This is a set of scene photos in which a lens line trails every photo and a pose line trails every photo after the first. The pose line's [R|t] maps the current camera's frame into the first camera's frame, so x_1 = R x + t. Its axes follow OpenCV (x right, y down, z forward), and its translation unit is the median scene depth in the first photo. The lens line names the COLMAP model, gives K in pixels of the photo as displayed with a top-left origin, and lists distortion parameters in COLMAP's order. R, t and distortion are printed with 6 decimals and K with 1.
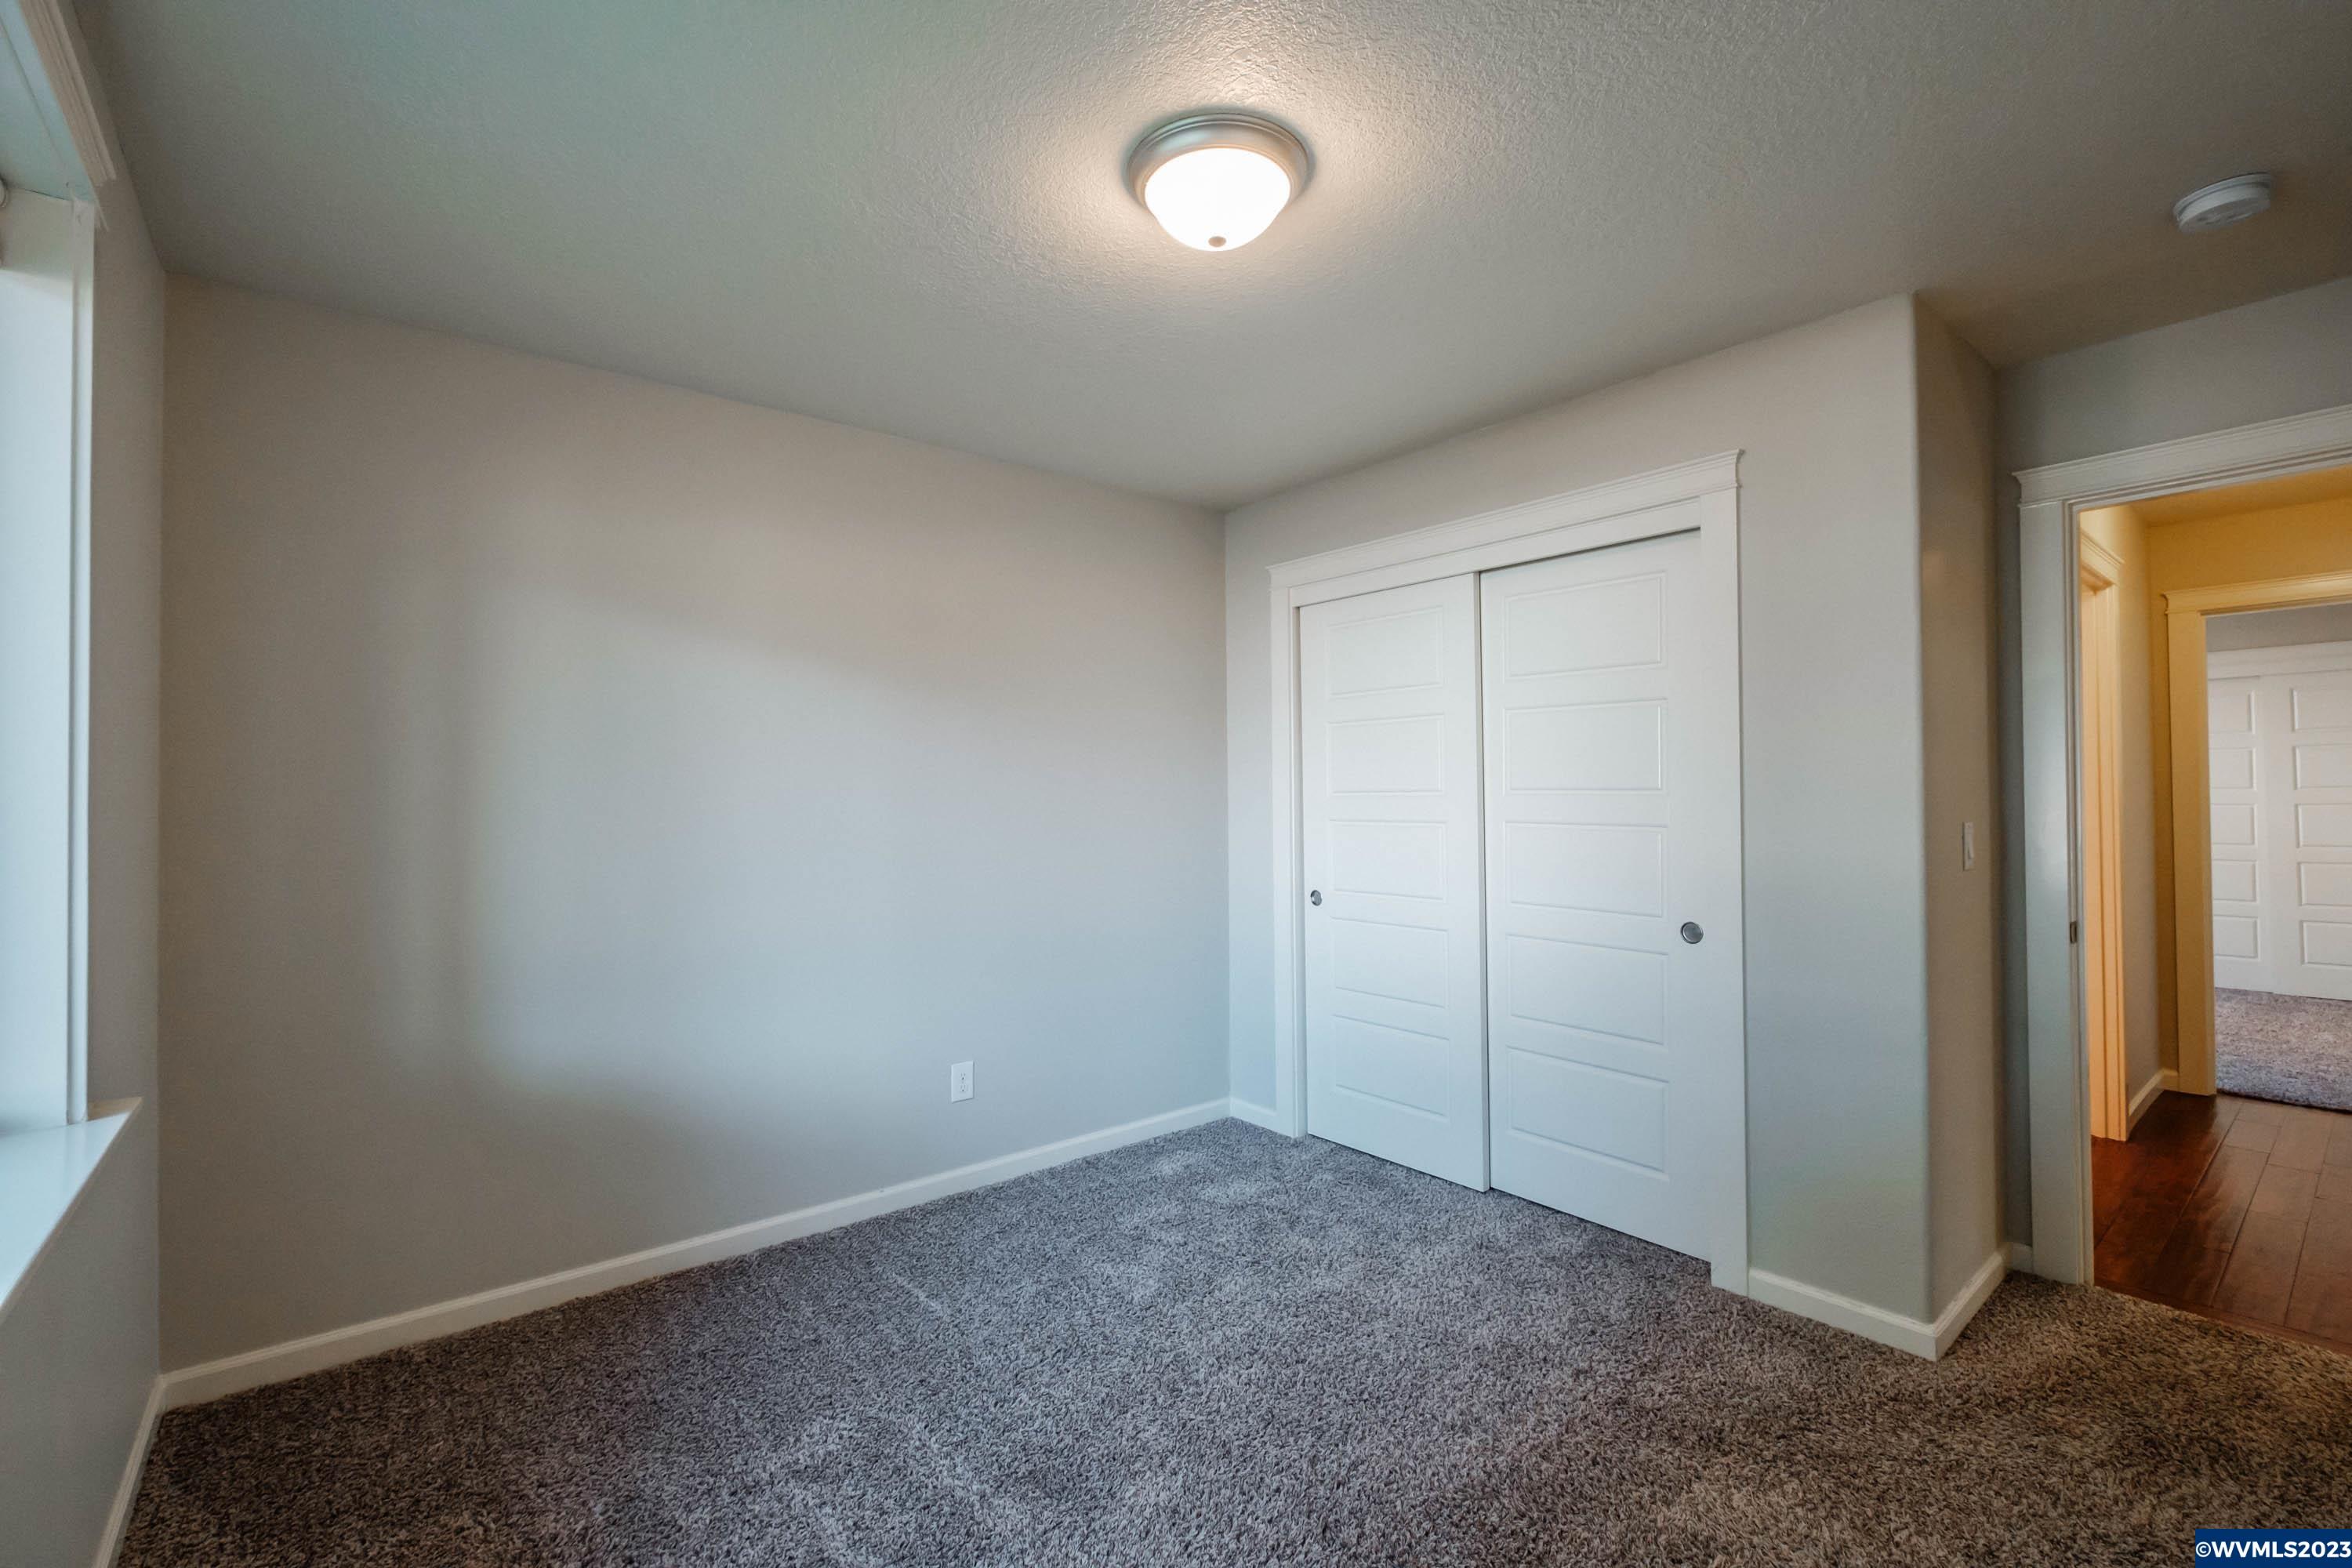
lens RADIAL K [[1018.0, 0, 1176.0], [0, 1018.0, 784.0], [0, 0, 1]] dist [-0.012557, -0.000181]
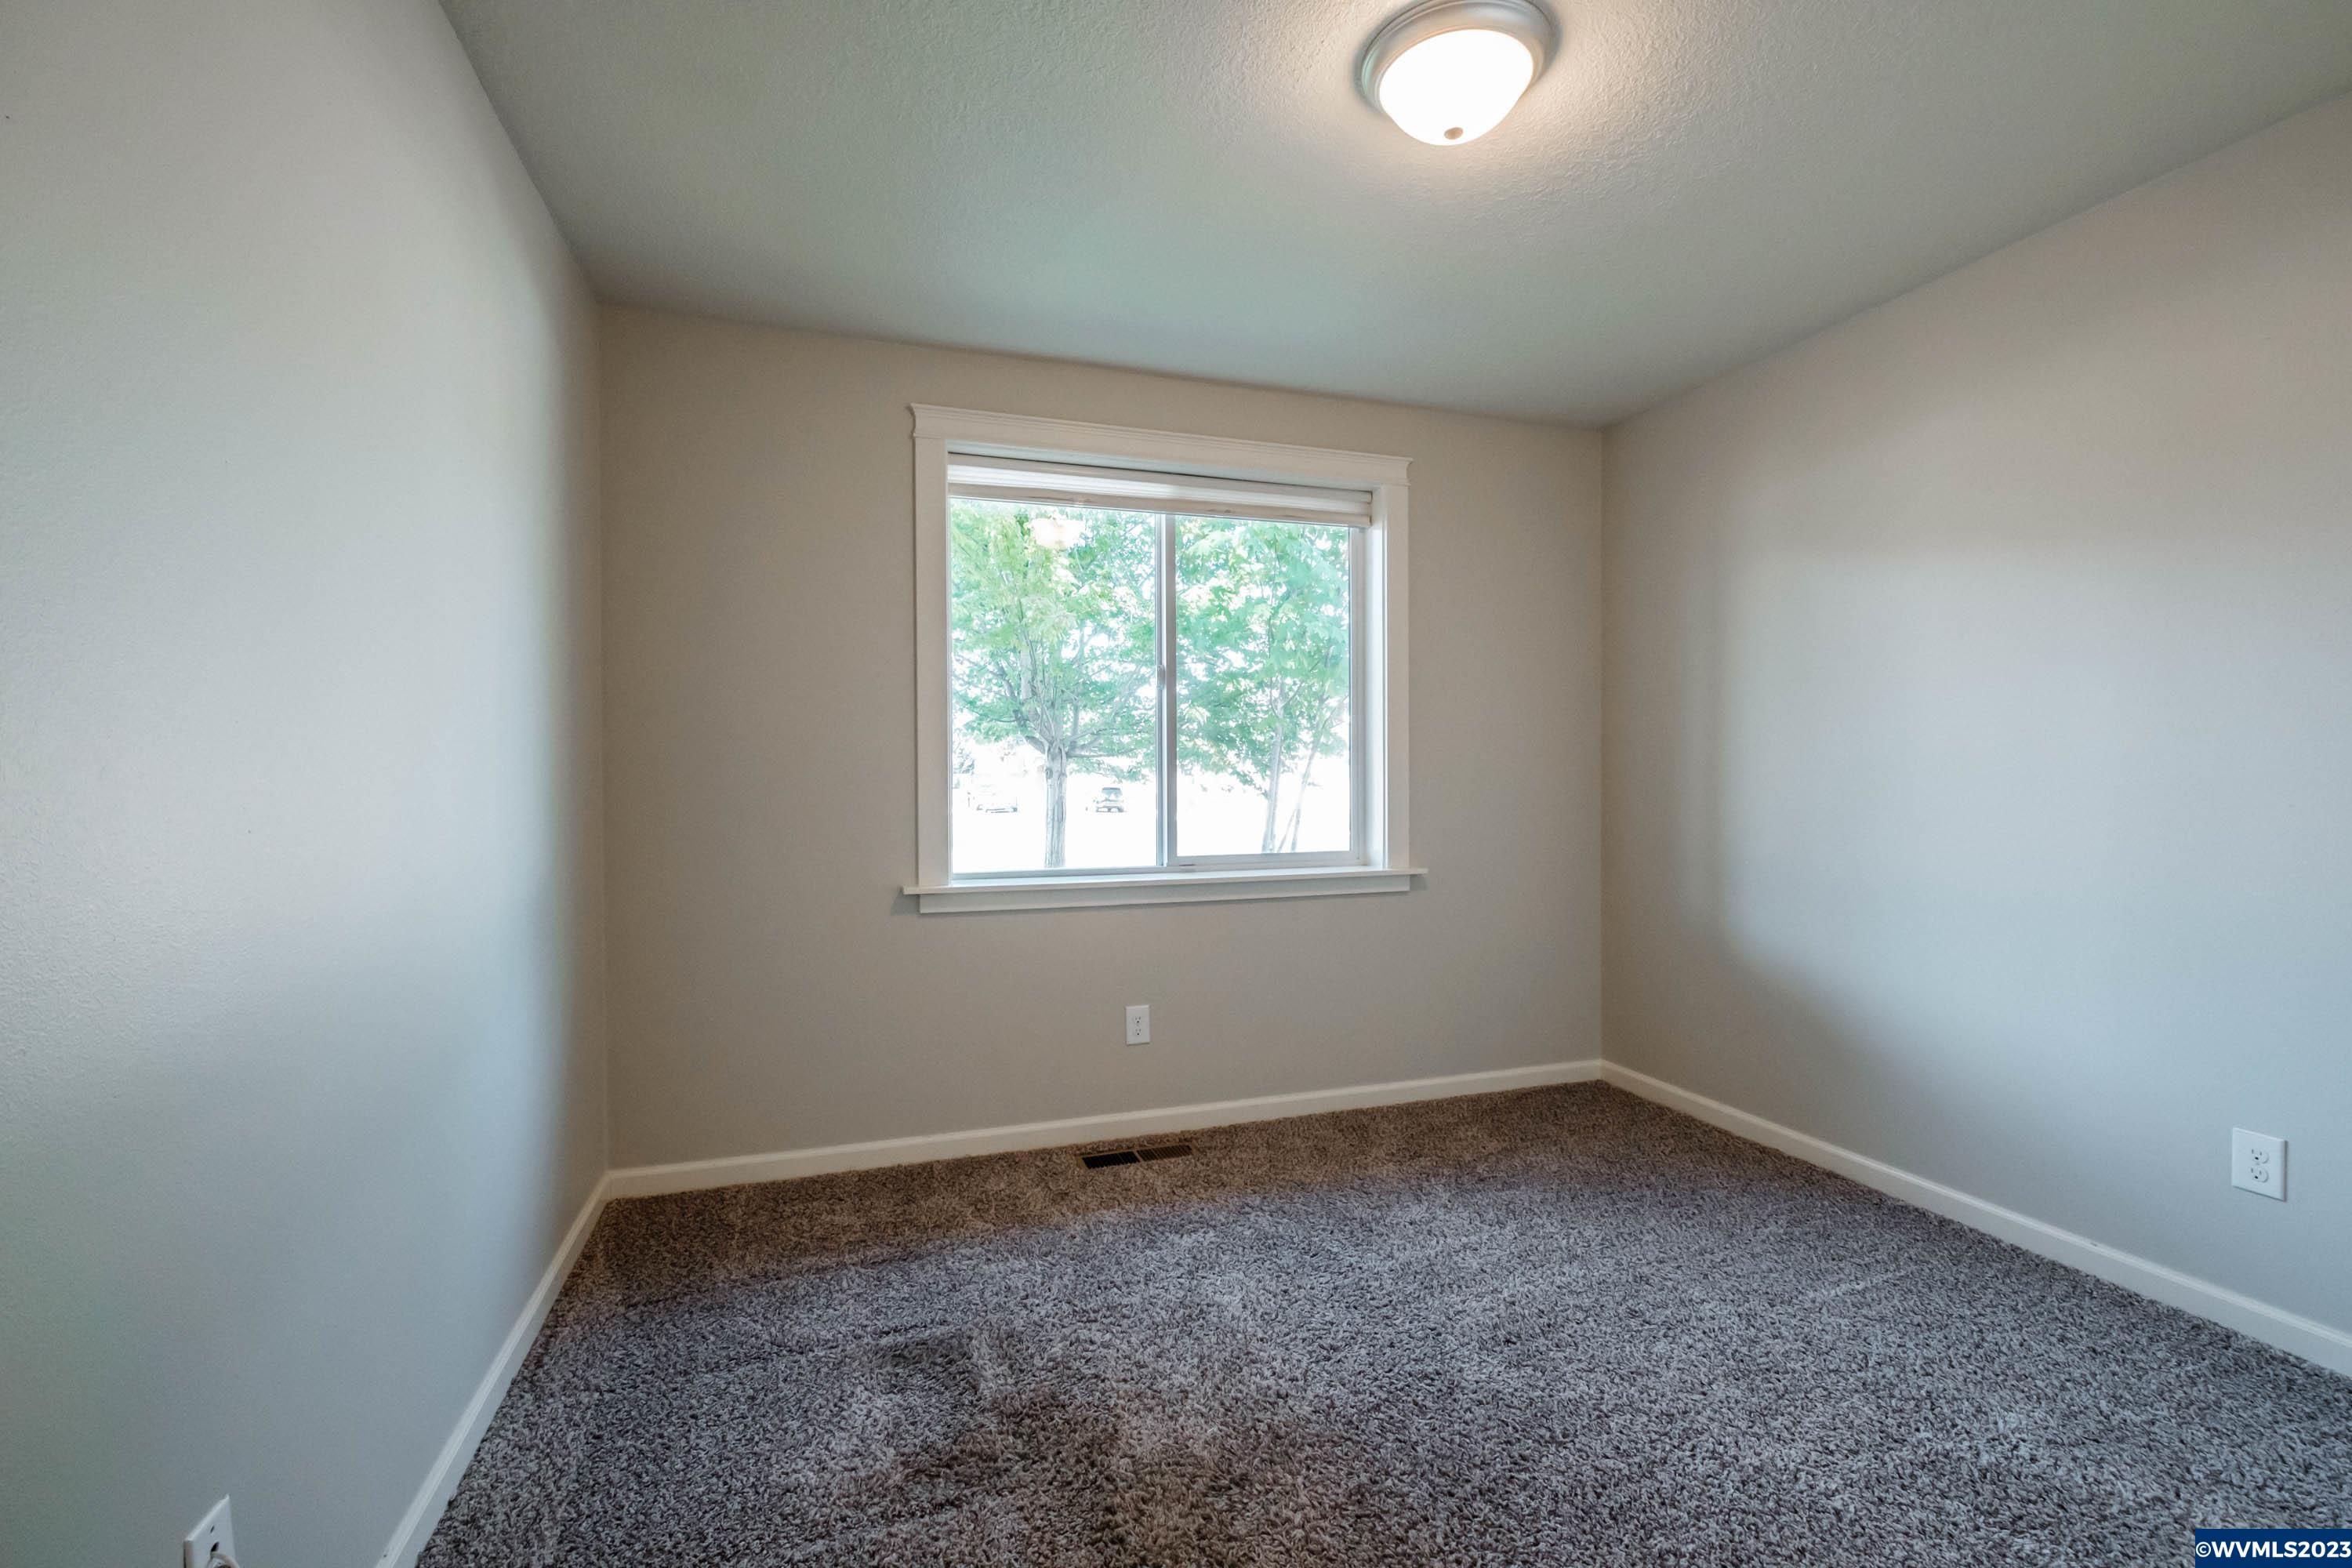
lens RADIAL K [[1018.0, 0, 1176.0], [0, 1018.0, 784.0], [0, 0, 1]] dist [-0.012557, -0.000181]
pose [[-0.353426, 0.023419, -0.935169, 0.737275], [0.018965, 0.999660, 0.017867, 0.048201], [0.935270, -0.011421, -0.353750, 0.754698]]
